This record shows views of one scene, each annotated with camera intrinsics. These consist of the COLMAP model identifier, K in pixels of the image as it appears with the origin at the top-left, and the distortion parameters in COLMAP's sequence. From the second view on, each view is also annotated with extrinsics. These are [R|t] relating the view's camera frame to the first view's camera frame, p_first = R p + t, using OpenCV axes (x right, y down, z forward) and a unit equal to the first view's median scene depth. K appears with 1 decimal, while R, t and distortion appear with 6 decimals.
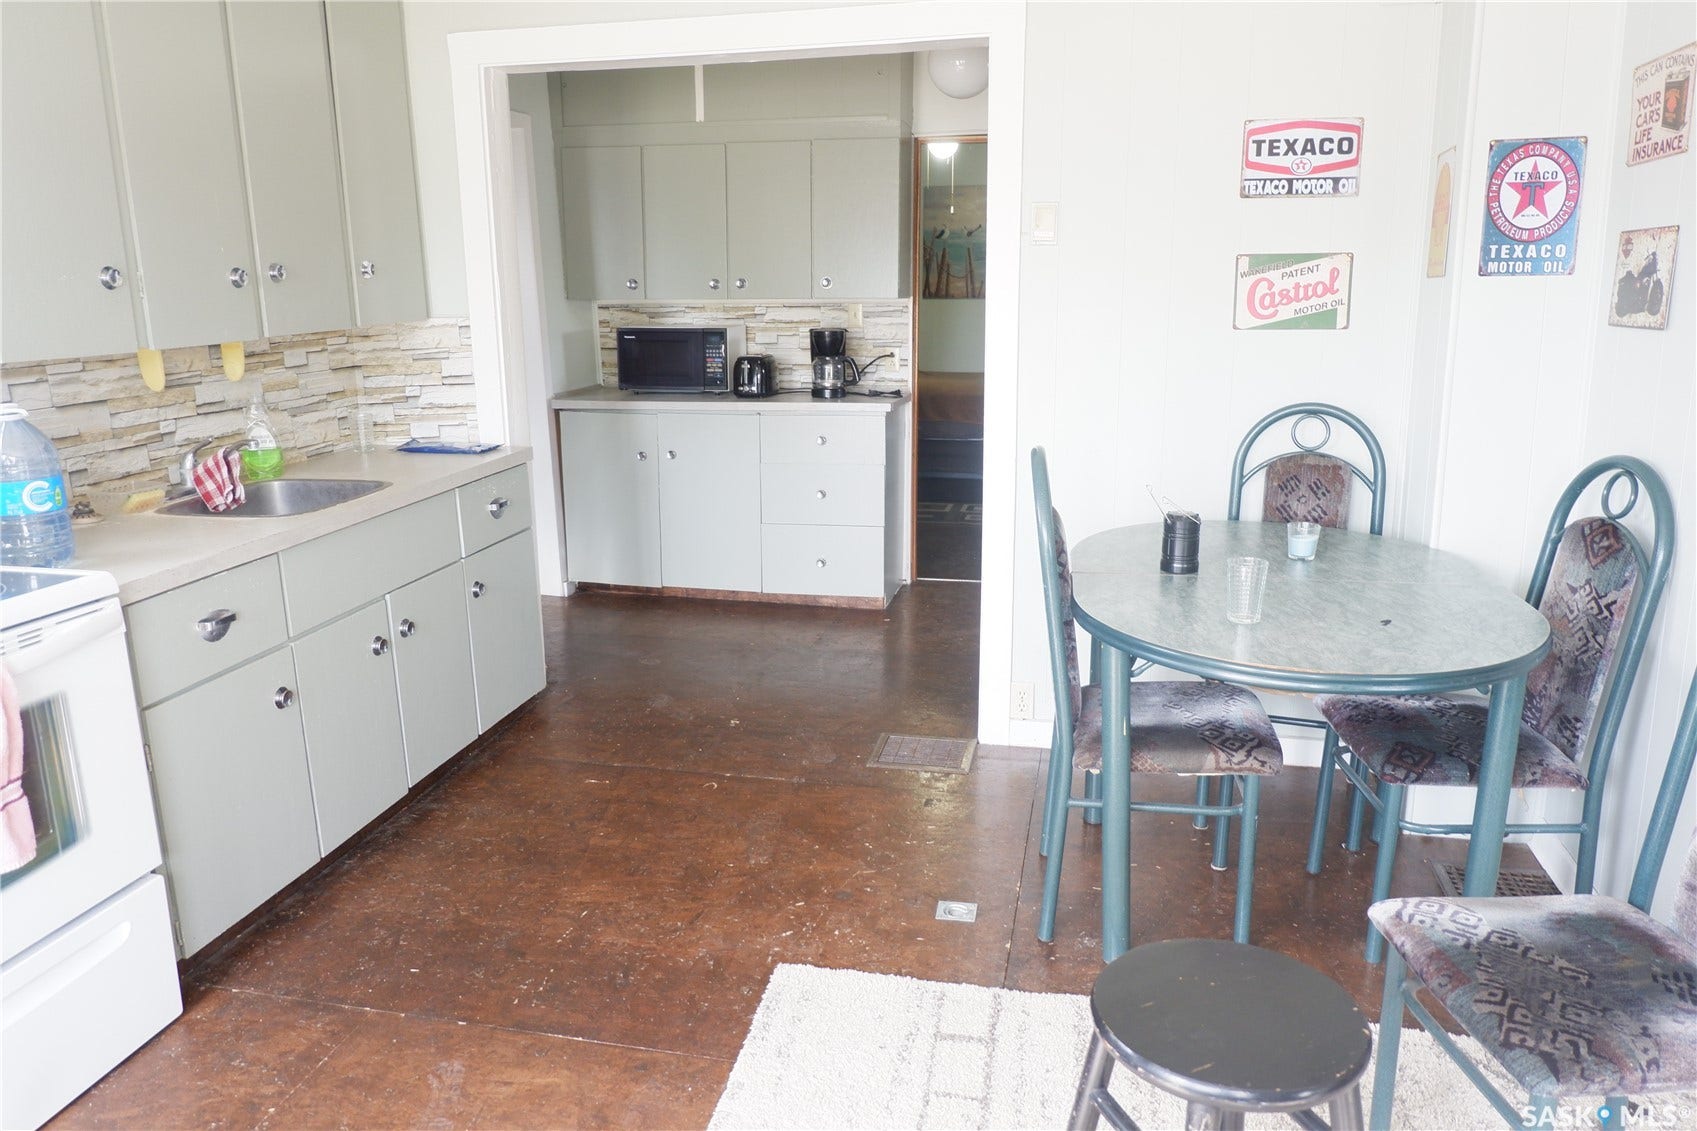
lens RADIAL K [[1211.7, 0, 848.5], [0, 1211.7, 565.5], [0, 0, 1]] dist [-0.028415, 0.022275]
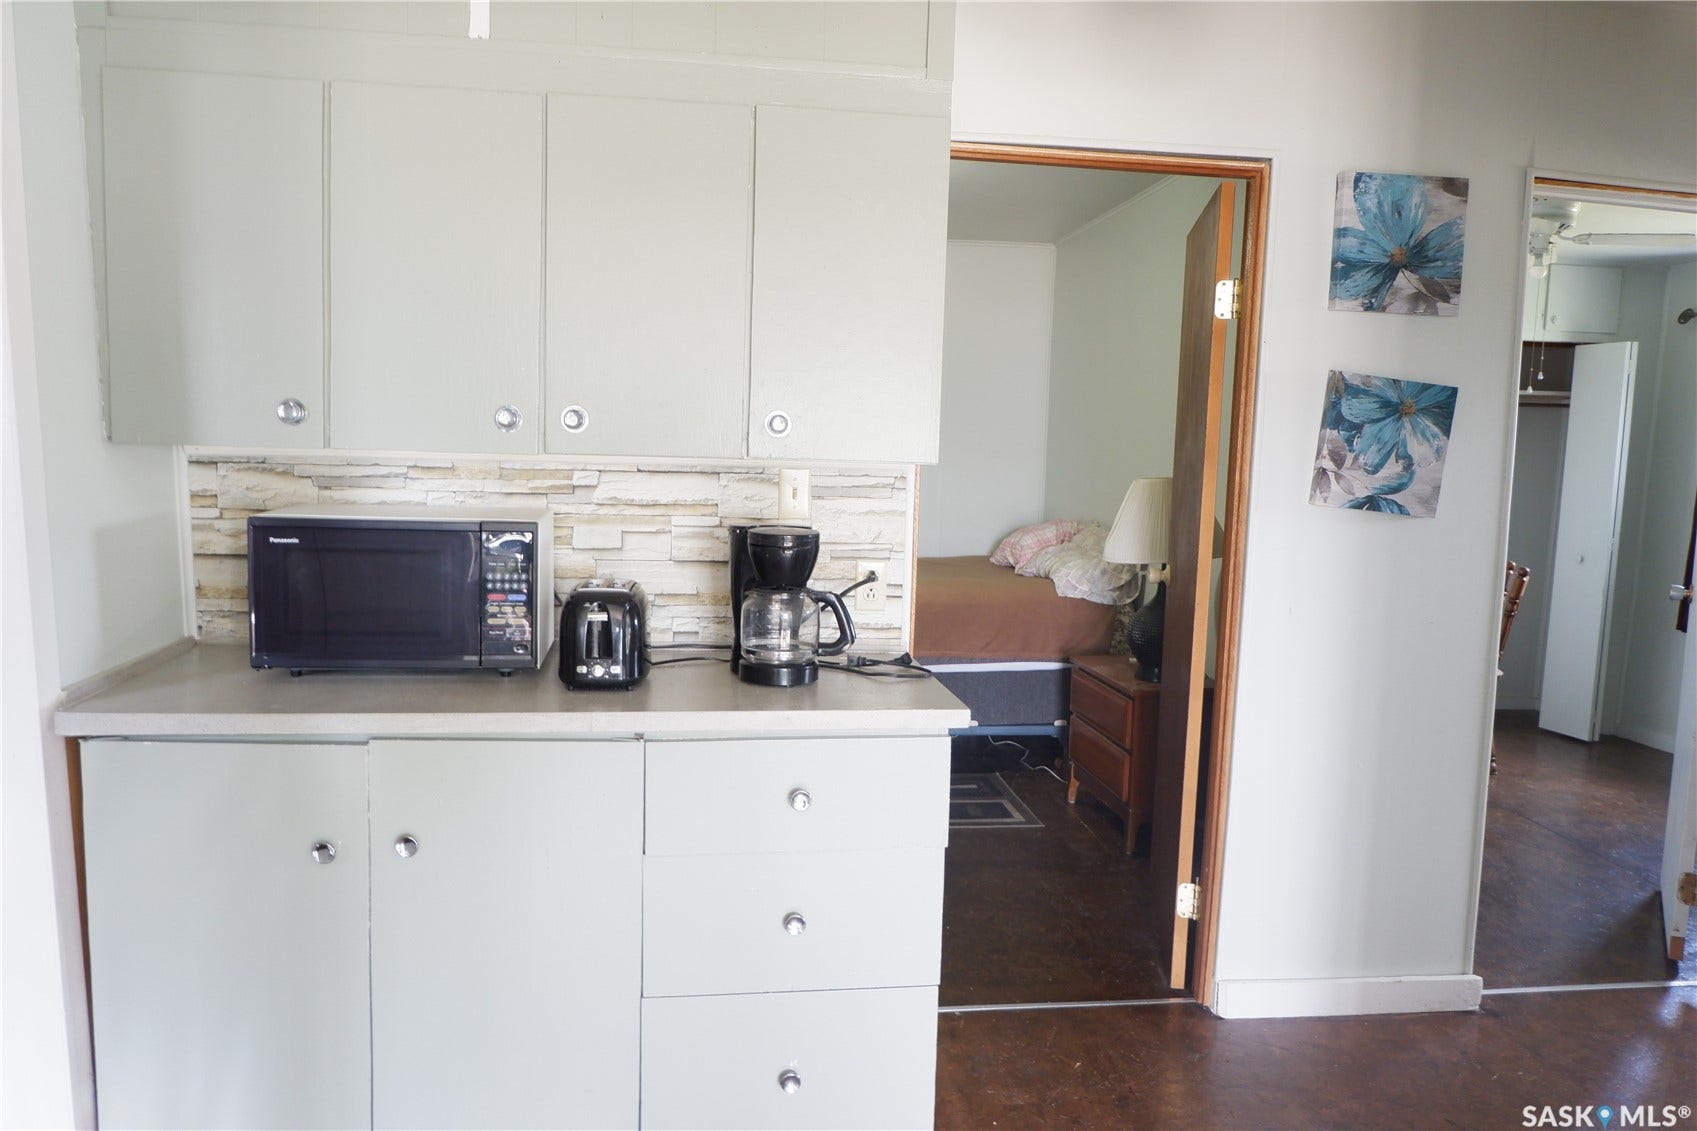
lens RADIAL K [[1211.7, 0, 848.5], [0, 1211.7, 565.5], [0, 0, 1]] dist [-0.028415, 0.022275]
pose [[0.943332, -0.002099, 0.331843, -0.149835], [0.039933, 0.993431, -0.107235, -0.142446], [-0.329438, 0.114410, 0.937220, 0.617452]]
